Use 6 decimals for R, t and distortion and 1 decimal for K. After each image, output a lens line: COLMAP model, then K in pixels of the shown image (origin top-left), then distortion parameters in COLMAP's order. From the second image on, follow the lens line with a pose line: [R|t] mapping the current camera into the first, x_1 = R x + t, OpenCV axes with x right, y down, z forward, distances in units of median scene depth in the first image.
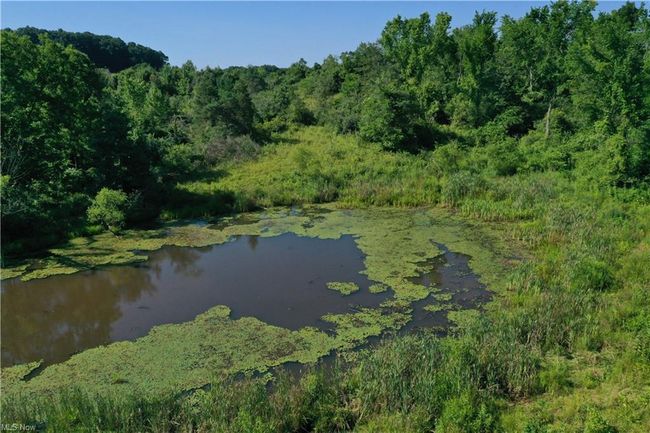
lens RADIAL K [[514.8, 0, 328.6], [0, 514.8, 215.9], [0, 0, 1]] dist [-0.010841, 0.007298]
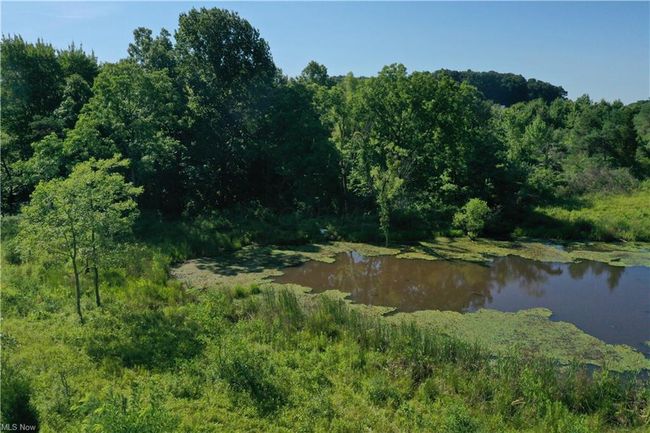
lens RADIAL K [[514.8, 0, 324.8], [0, 514.8, 216.8], [0, 0, 1]] dist [-0.010841, 0.007298]
pose [[0.749078, 0.129187, -0.649763, 0.078516], [-0.170707, 0.985321, -0.000895, 0.039335], [0.640110, 0.111589, 0.760136, -0.095630]]
